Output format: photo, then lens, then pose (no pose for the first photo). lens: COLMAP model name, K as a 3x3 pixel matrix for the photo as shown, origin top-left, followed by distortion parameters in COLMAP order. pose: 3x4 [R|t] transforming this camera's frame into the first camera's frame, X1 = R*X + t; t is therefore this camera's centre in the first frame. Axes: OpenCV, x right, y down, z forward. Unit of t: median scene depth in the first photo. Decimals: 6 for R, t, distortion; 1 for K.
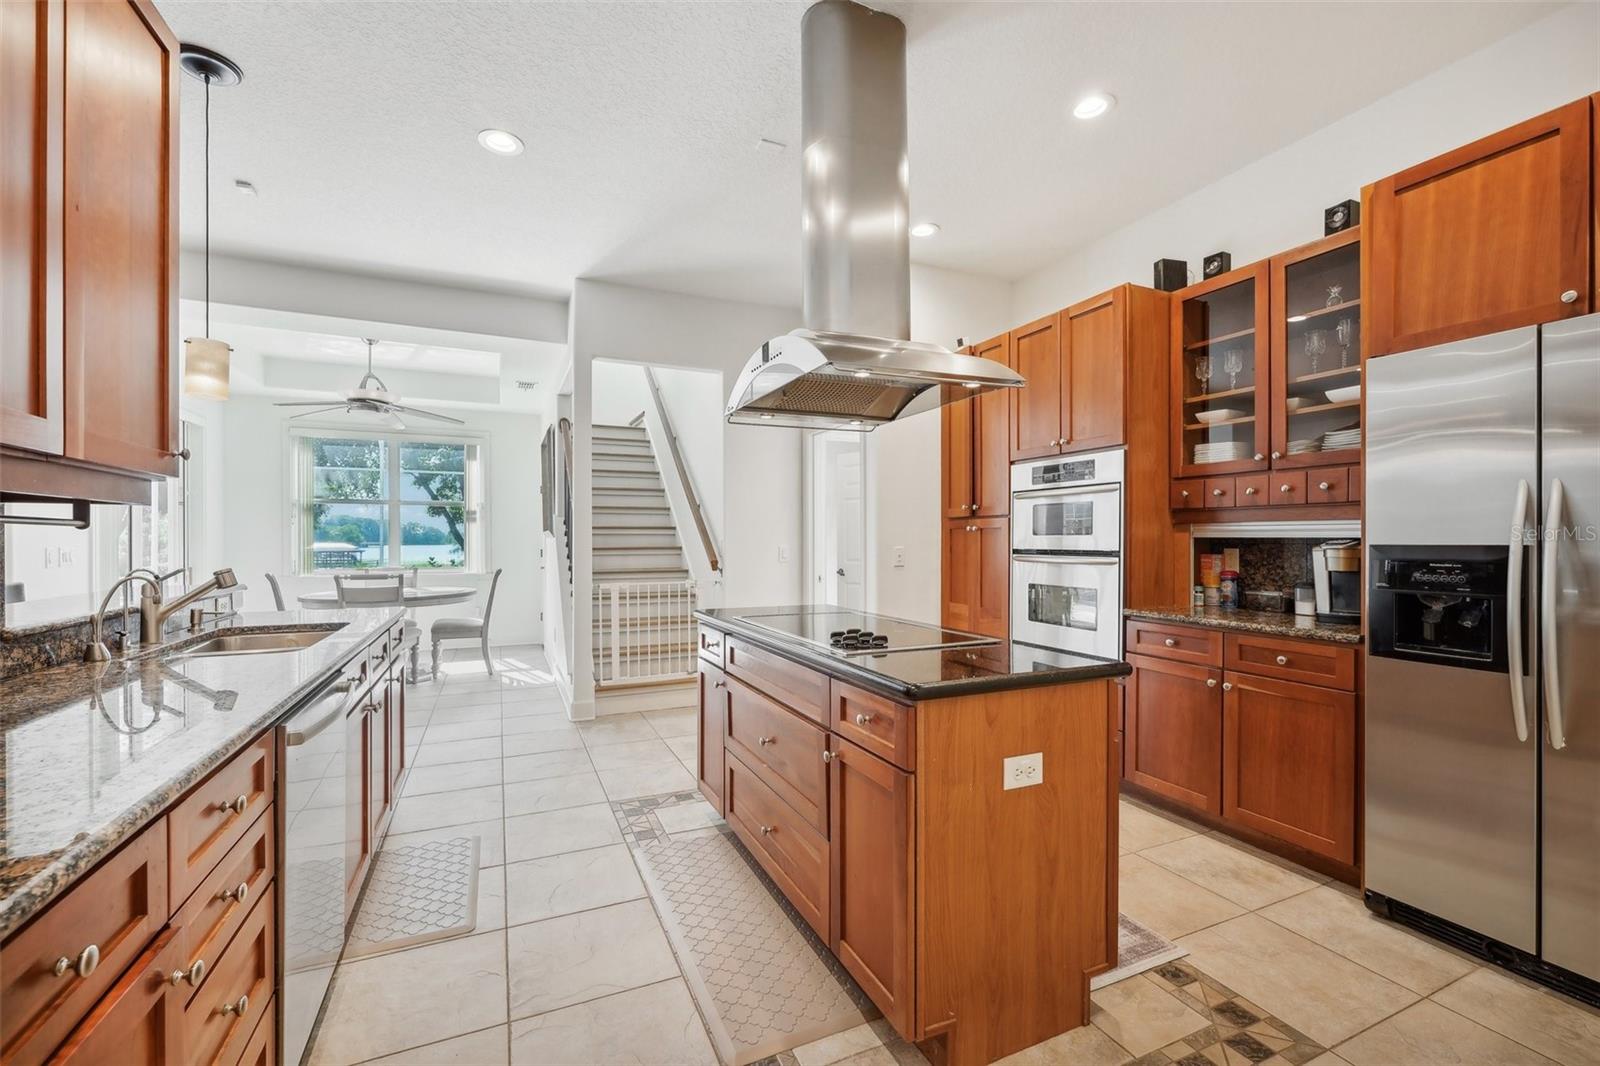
lens RADIAL K [[661.8, 0, 793.3], [0, 661.8, 540.6], [0, 0, 1]] dist [-0.001953, -0.000194]
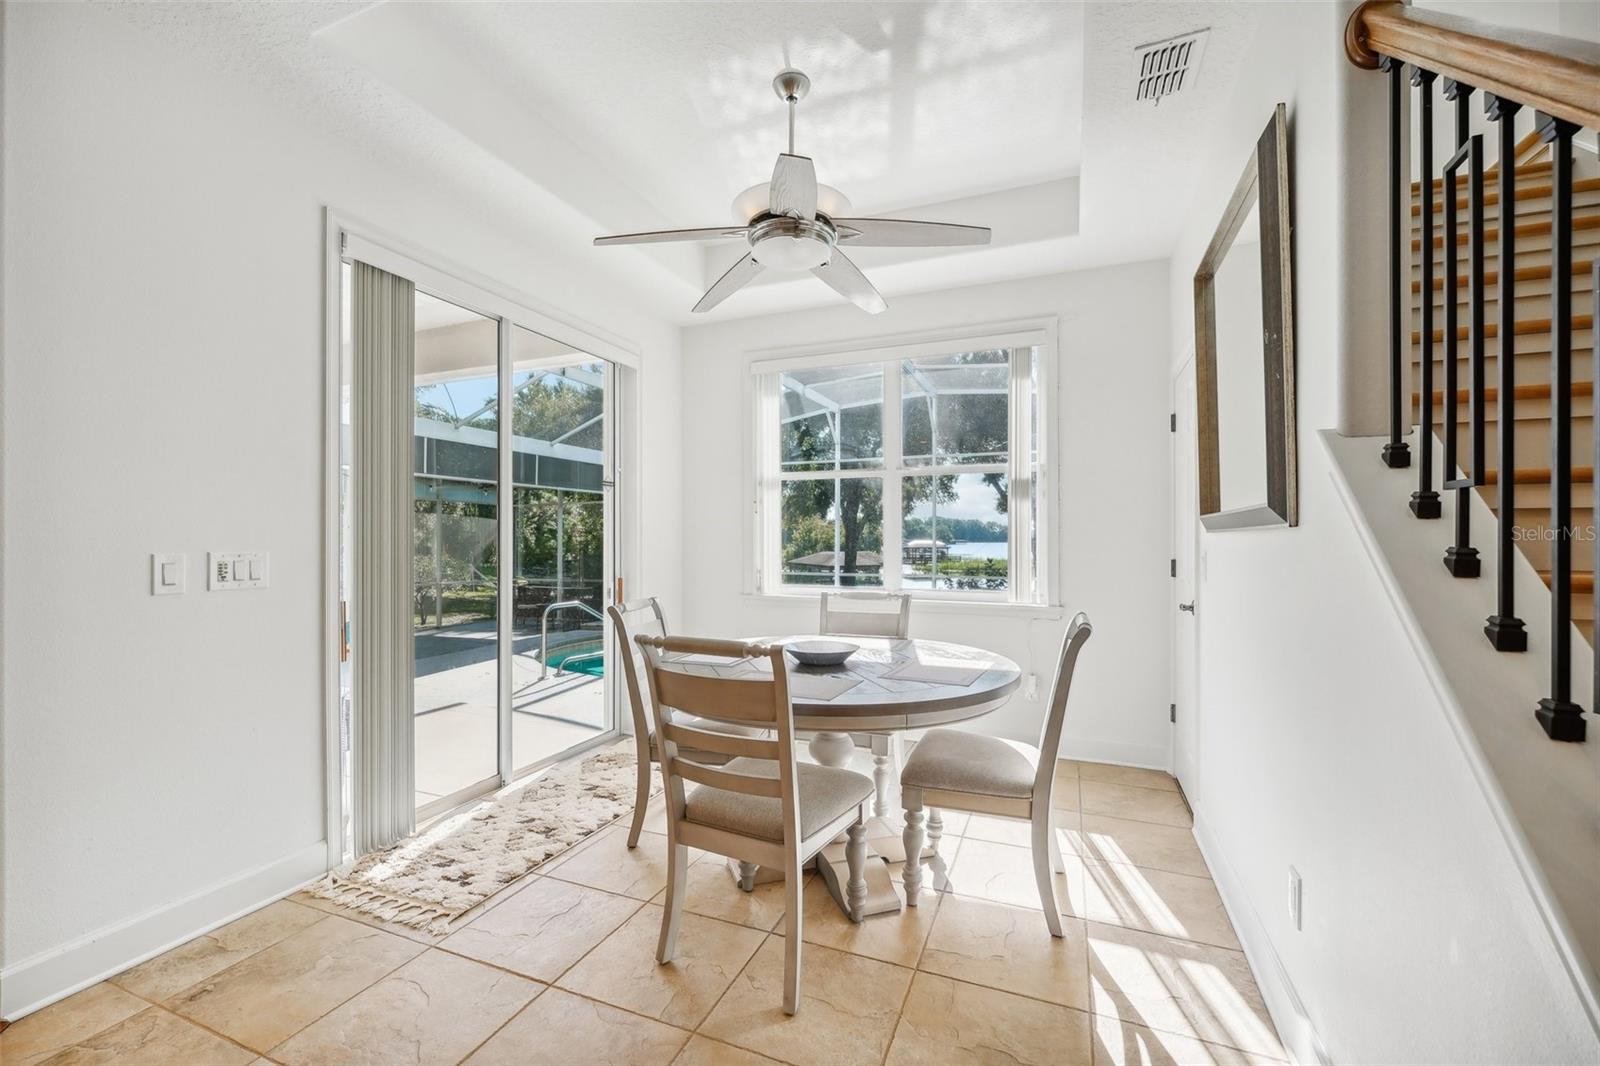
lens RADIAL K [[661.8, 0, 793.3], [0, 661.8, 540.6], [0, 0, 1]] dist [-0.001953, -0.000194]
pose [[0.687390, 0.003899, -0.726278, -0.252792], [-0.002051, 0.999992, 0.003427, -0.000475], [0.726286, -0.000867, 0.687392, 0.555270]]
